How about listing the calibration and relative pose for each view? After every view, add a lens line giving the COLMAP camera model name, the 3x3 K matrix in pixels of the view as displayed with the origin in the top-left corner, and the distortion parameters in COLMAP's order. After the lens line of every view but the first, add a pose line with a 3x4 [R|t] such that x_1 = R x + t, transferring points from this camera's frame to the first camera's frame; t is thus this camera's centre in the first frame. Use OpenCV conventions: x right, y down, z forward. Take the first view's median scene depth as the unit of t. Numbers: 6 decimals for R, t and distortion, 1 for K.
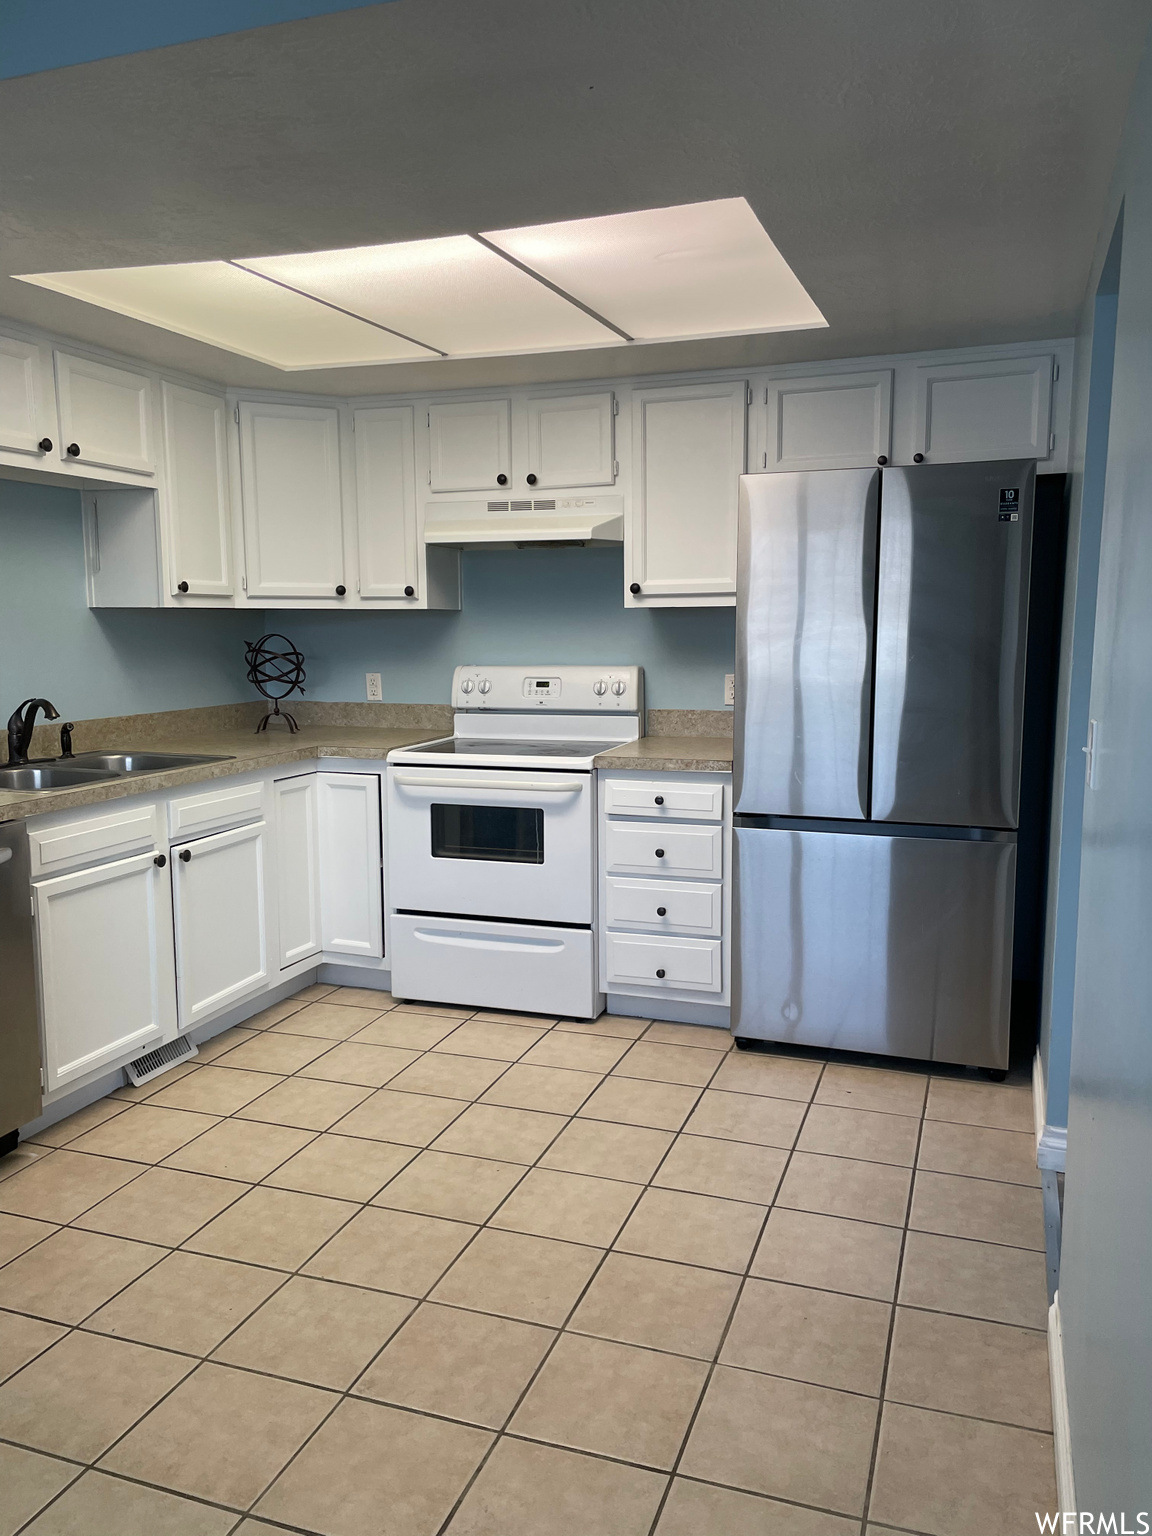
lens RADIAL K [[1162.0, 0, 578.5], [0, 1162.0, 777.6], [0, 0, 1]] dist [0.084564, -0.112251]
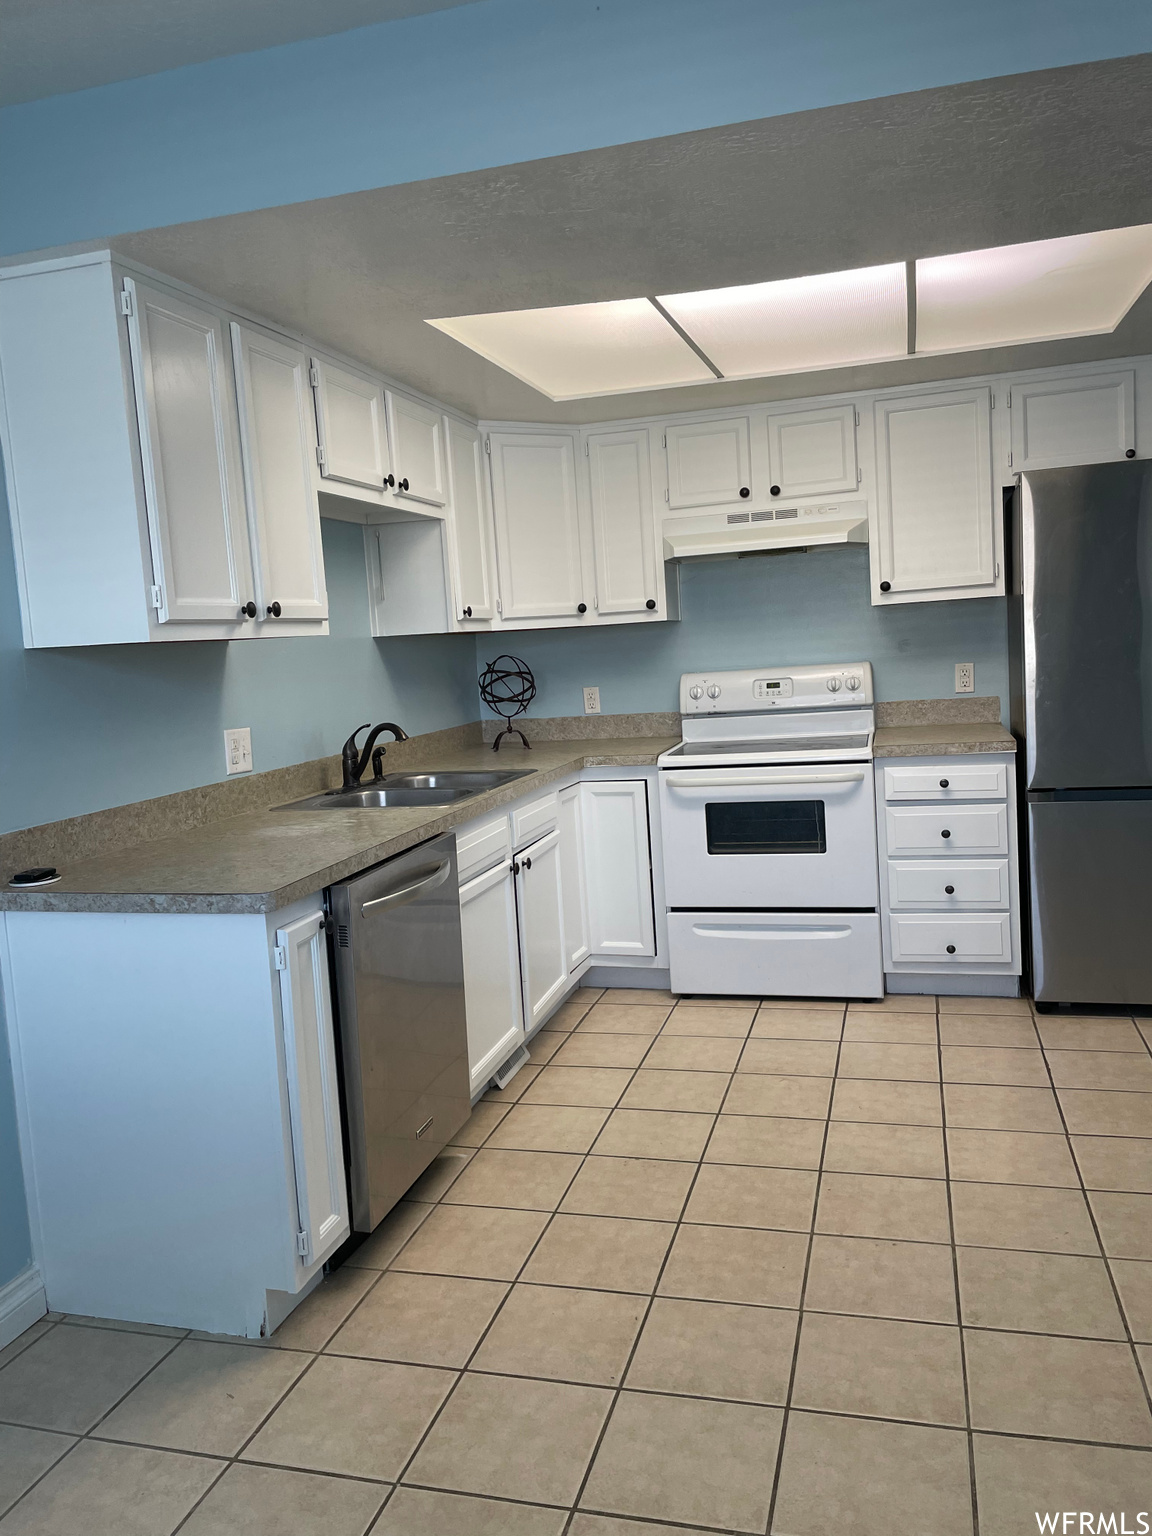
lens RADIAL K [[1162.0, 0, 582.5], [0, 1162.0, 765.5], [0, 0, 1]] dist [0.084564, -0.112251]
pose [[0.995665, -0.065931, 0.065608, -0.308555], [0.067913, 0.997285, -0.028455, 0.010840], [-0.063554, 0.032787, 0.997440, -0.035887]]
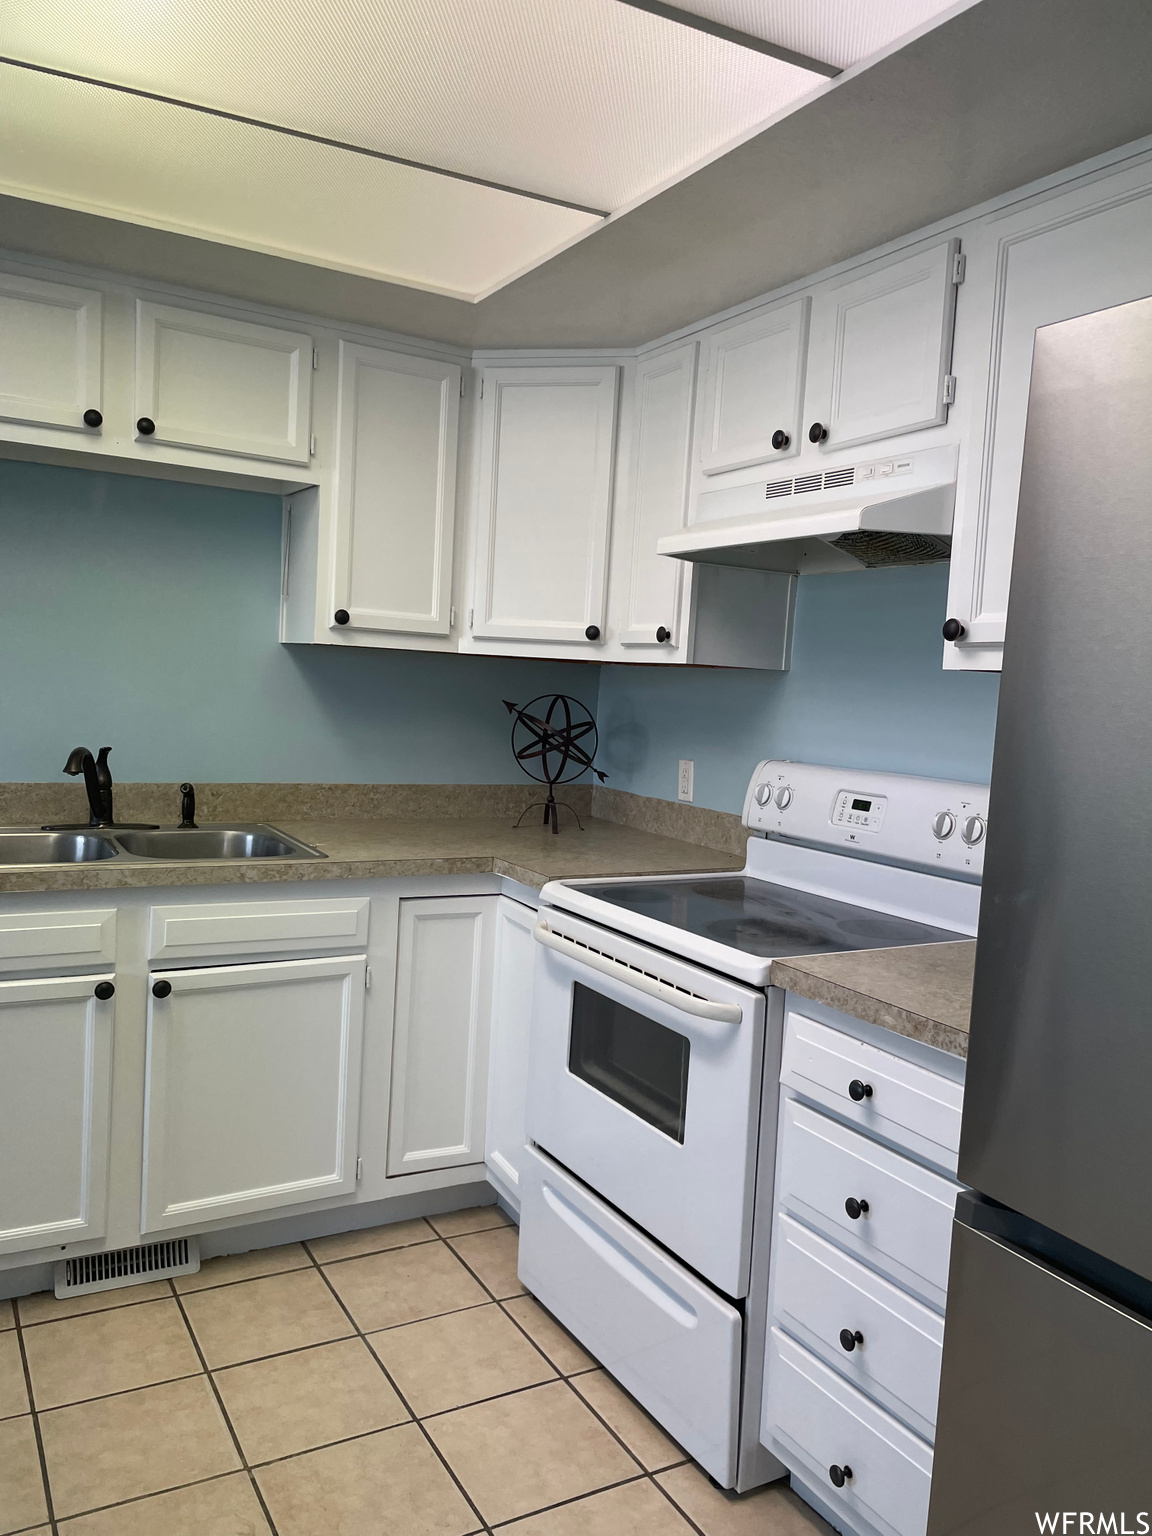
lens RADIAL K [[1162.0, 0, 580.3], [0, 1162.0, 769.2], [0, 0, 1]] dist [0.084564, -0.112251]
pose [[0.754647, 0.096389, -0.649013, 0.256695], [-0.146486, 0.988935, -0.023456, -0.072235], [0.639570, 0.112772, 0.760416, 0.545313]]
